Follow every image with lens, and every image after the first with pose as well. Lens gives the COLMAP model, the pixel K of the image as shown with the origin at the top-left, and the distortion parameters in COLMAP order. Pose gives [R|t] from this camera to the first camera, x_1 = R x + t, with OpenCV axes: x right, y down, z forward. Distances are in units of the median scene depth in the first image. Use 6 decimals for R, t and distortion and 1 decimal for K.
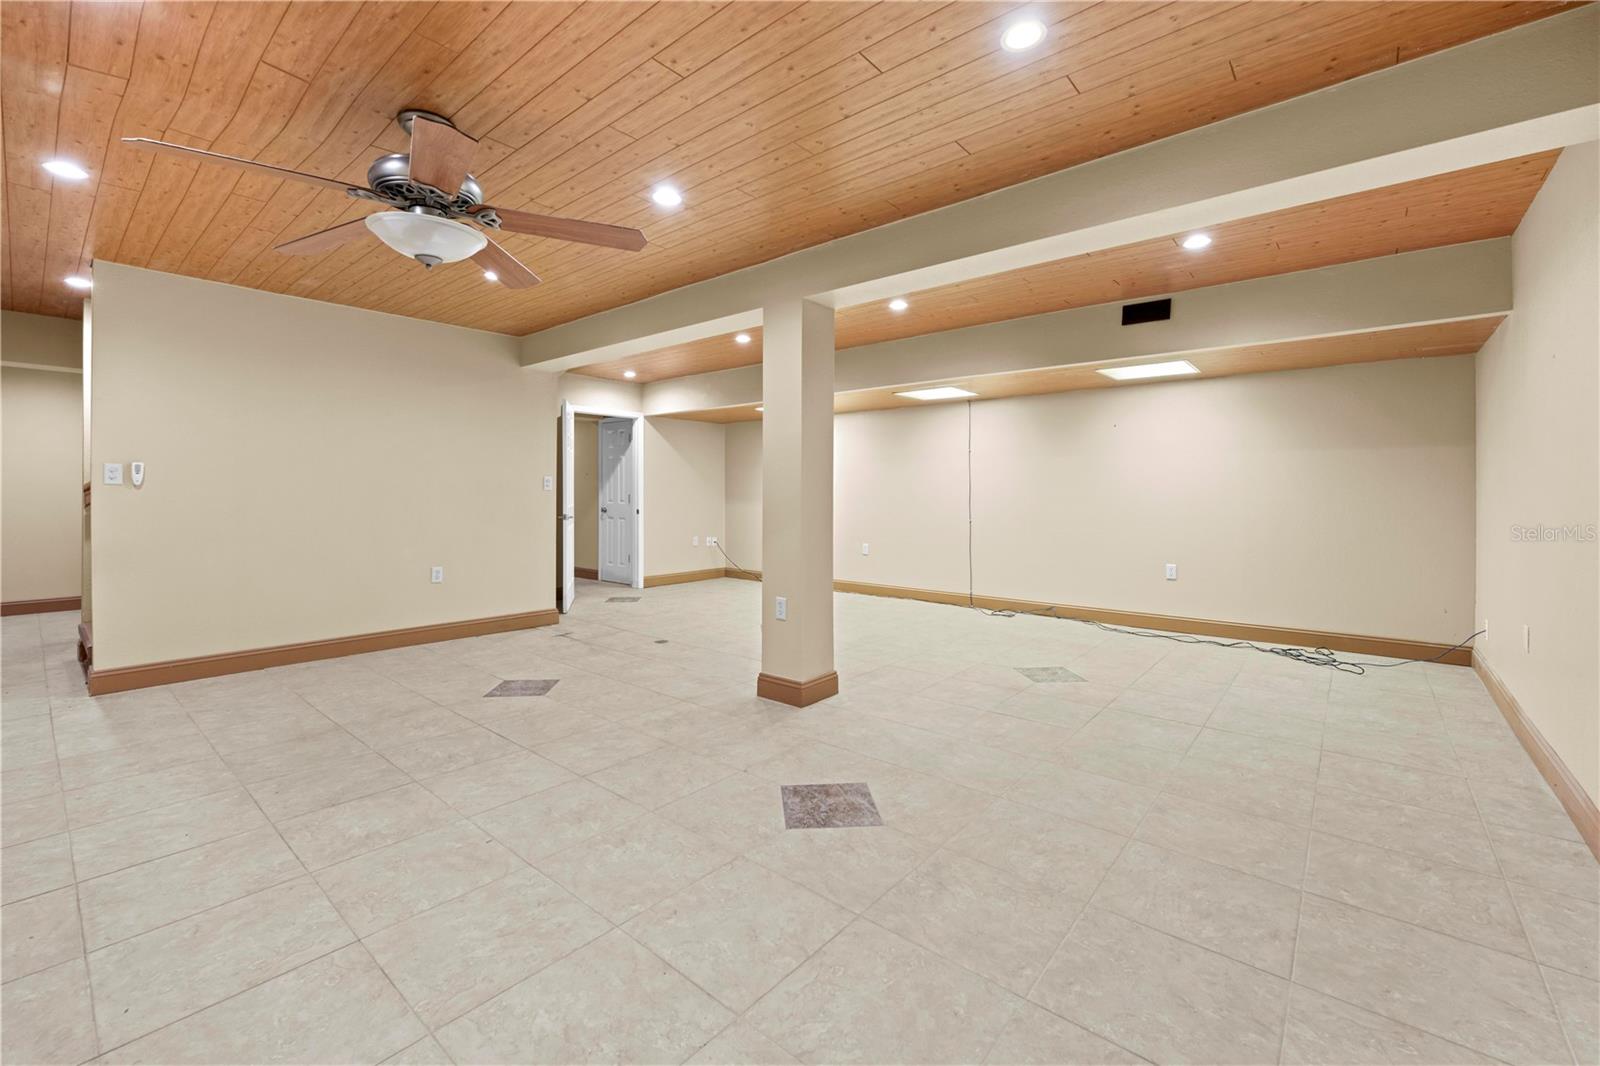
lens RADIAL K [[656.0, 0, 794.3], [0, 656.0, 498.7], [0, 0, 1]] dist [0.000341, 0.000086]
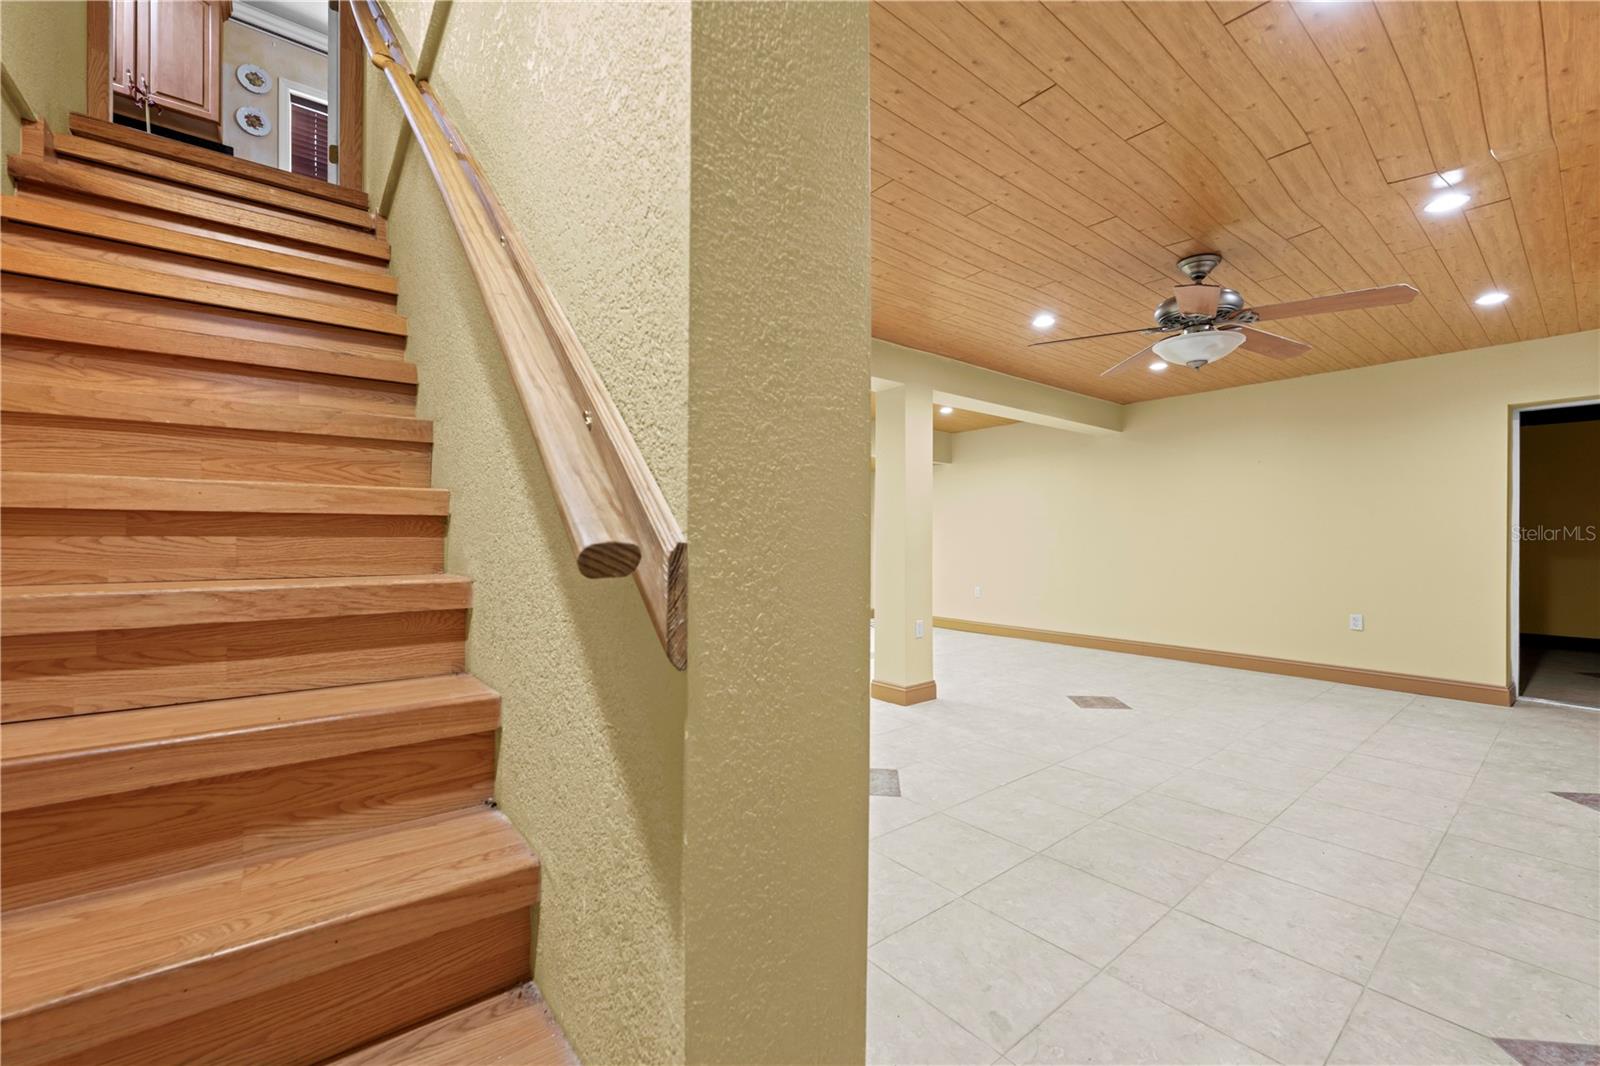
lens RADIAL K [[645.5, 0, 801.3], [0, 645.5, 538.9], [0, 0, 1]] dist [0.000044, 0.000041]
pose [[0.187008, -0.003591, 0.982352, -1.454913], [0.008235, 0.999964, 0.002088, -0.011543], [-0.982324, 0.007699, 0.187031, 1.120970]]
